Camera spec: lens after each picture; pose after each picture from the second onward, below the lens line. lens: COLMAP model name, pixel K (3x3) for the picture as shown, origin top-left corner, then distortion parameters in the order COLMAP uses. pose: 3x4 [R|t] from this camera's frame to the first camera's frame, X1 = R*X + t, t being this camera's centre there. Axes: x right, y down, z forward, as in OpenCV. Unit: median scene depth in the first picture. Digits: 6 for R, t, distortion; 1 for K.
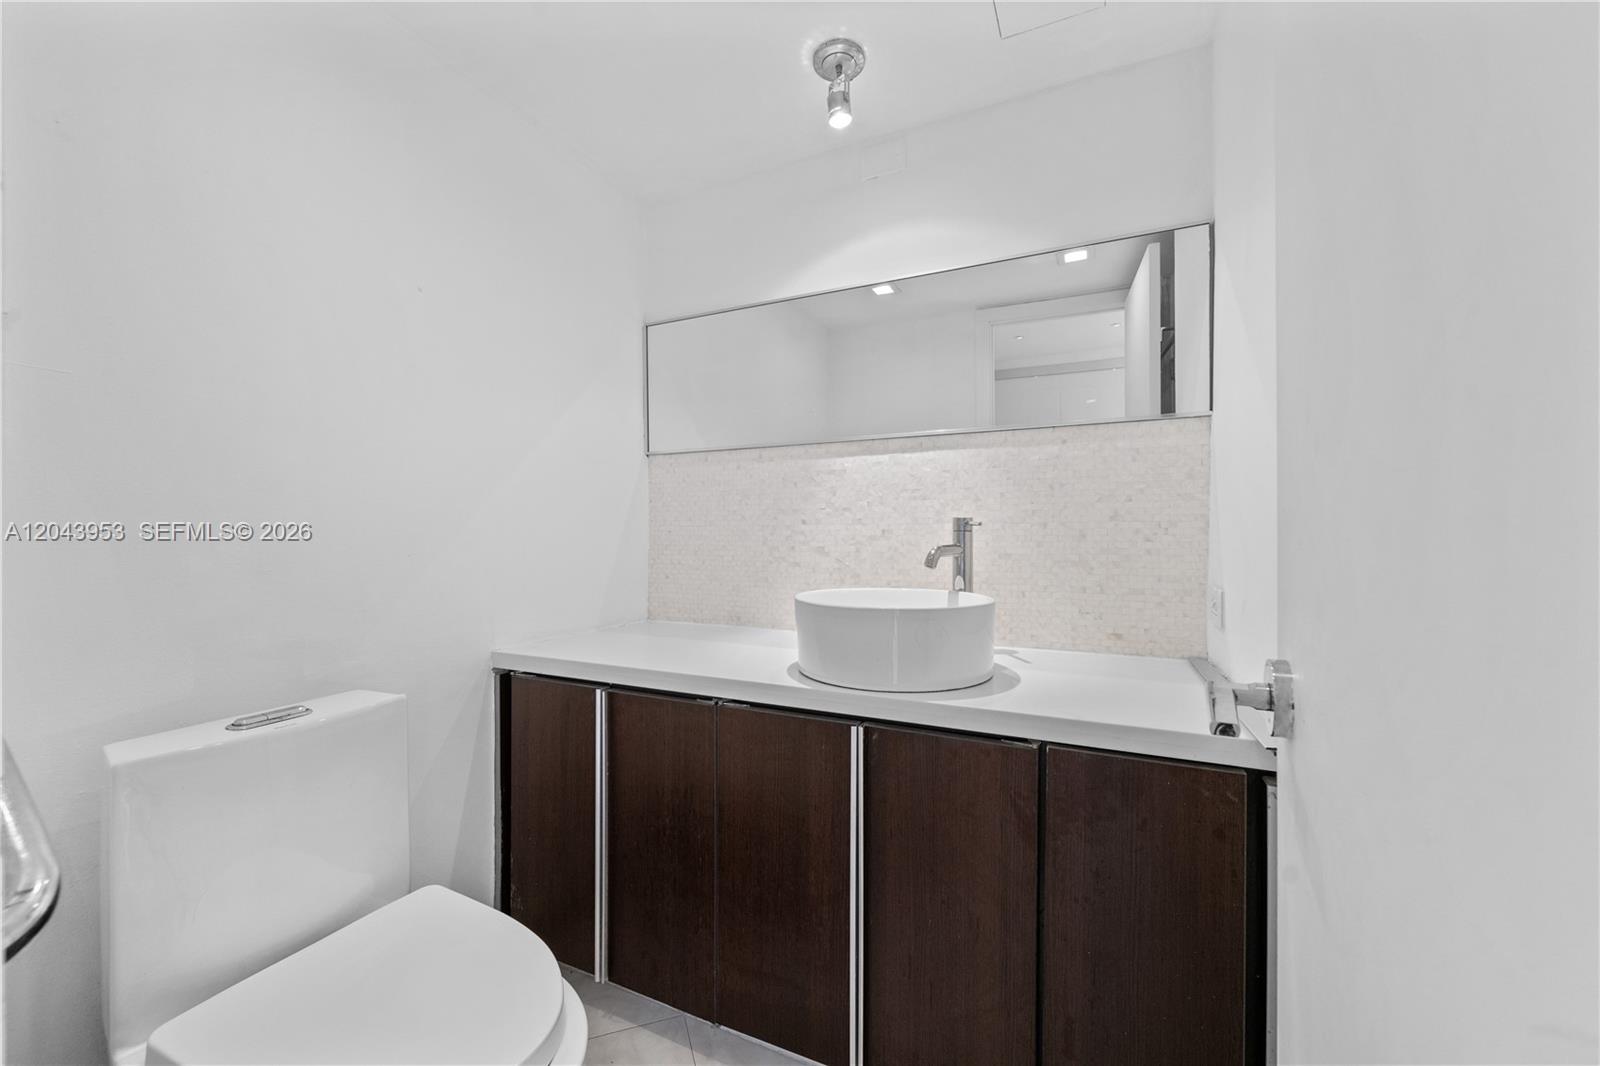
lens RADIAL K [[616.3, 0, 794.4], [0, 616.3, 532.4], [0, 0, 1]] dist [-0.002736, -0.000040]
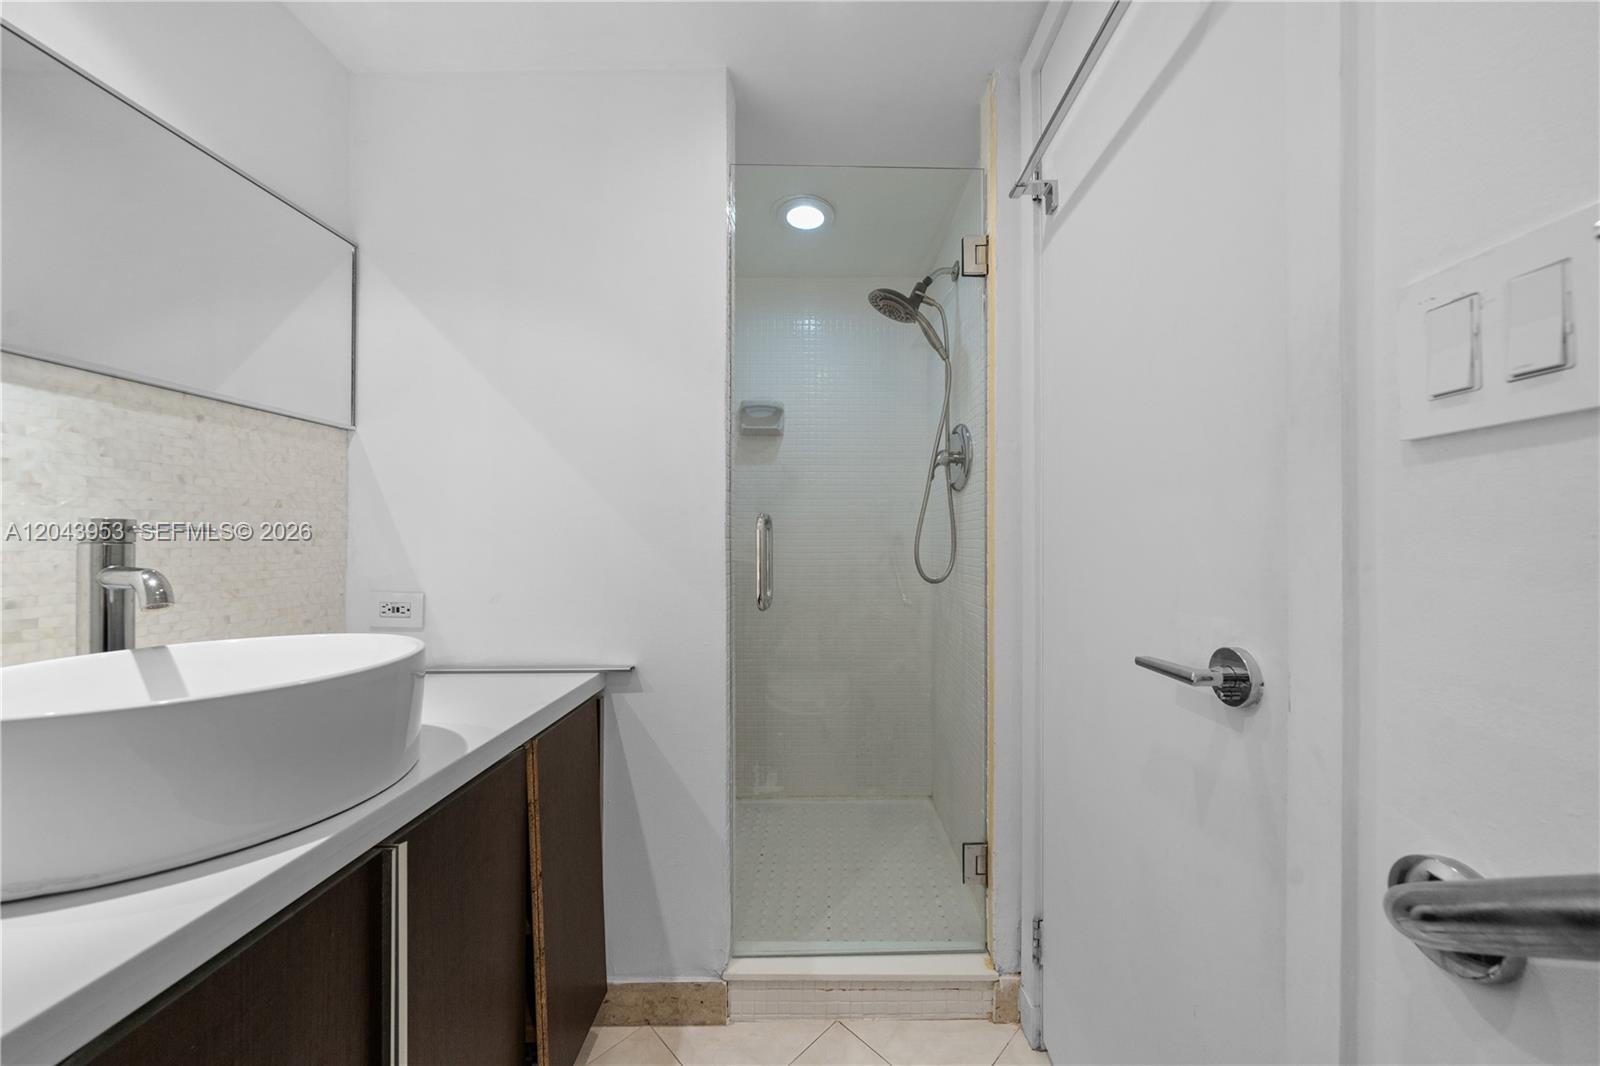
lens RADIAL K [[560.2, 0, 803.8], [0, 560.2, 537.6], [0, 0, 1]] dist [-0.000734, -0.000035]
pose [[-0.408618, 0.005088, 0.912691, -0.443339], [0.005547, 0.999980, -0.003091, -0.001769], [-0.912689, 0.003800, -0.408638, 0.626208]]
